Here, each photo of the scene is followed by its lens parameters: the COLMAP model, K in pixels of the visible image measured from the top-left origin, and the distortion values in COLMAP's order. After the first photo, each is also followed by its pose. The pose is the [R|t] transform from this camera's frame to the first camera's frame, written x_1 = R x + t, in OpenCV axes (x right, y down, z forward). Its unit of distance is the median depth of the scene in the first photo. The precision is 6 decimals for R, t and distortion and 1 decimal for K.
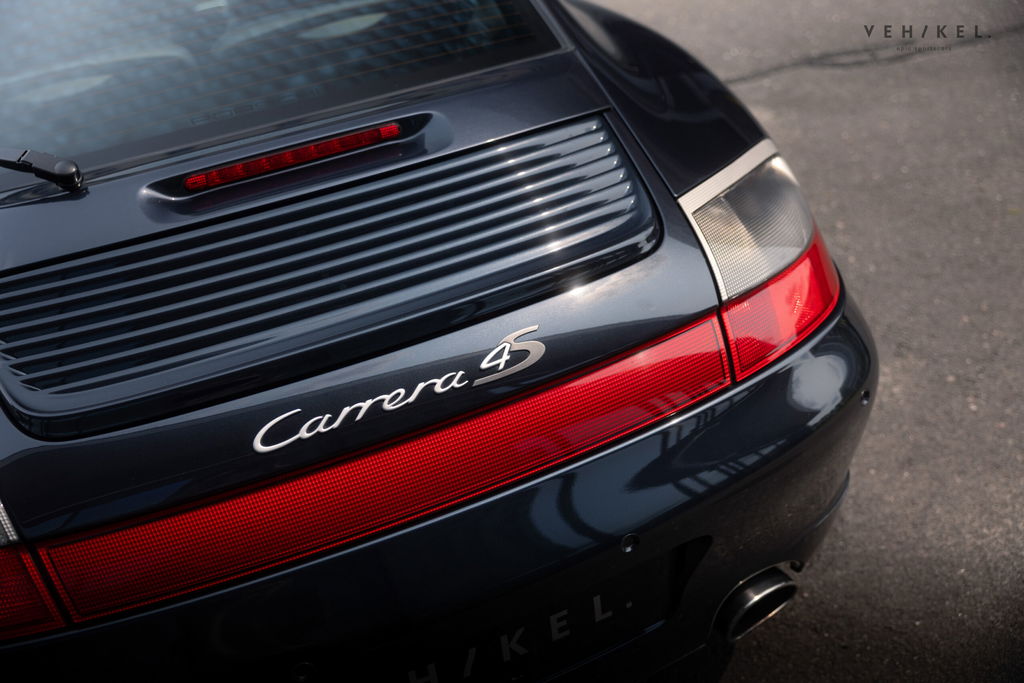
lens RADIAL K [[1186.2, 0, 508.6], [0, 1186.2, 341.6], [0, 0, 1]] dist [0.023741, 0.000000]
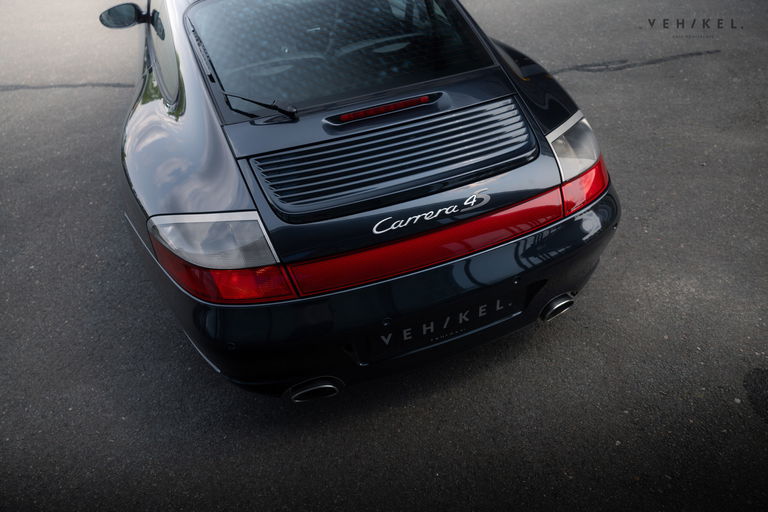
lens RADIAL K [[530.2, 0, 386.2], [0, 530.2, 255.9], [0, 0, 1]] dist [0.033749, -0.004327]
pose [[0.997611, 0.063965, -0.026090, -0.127093], [-0.059975, 0.989379, 0.132409, -0.007169], [0.034282, -0.130528, 0.990852, -0.079423]]
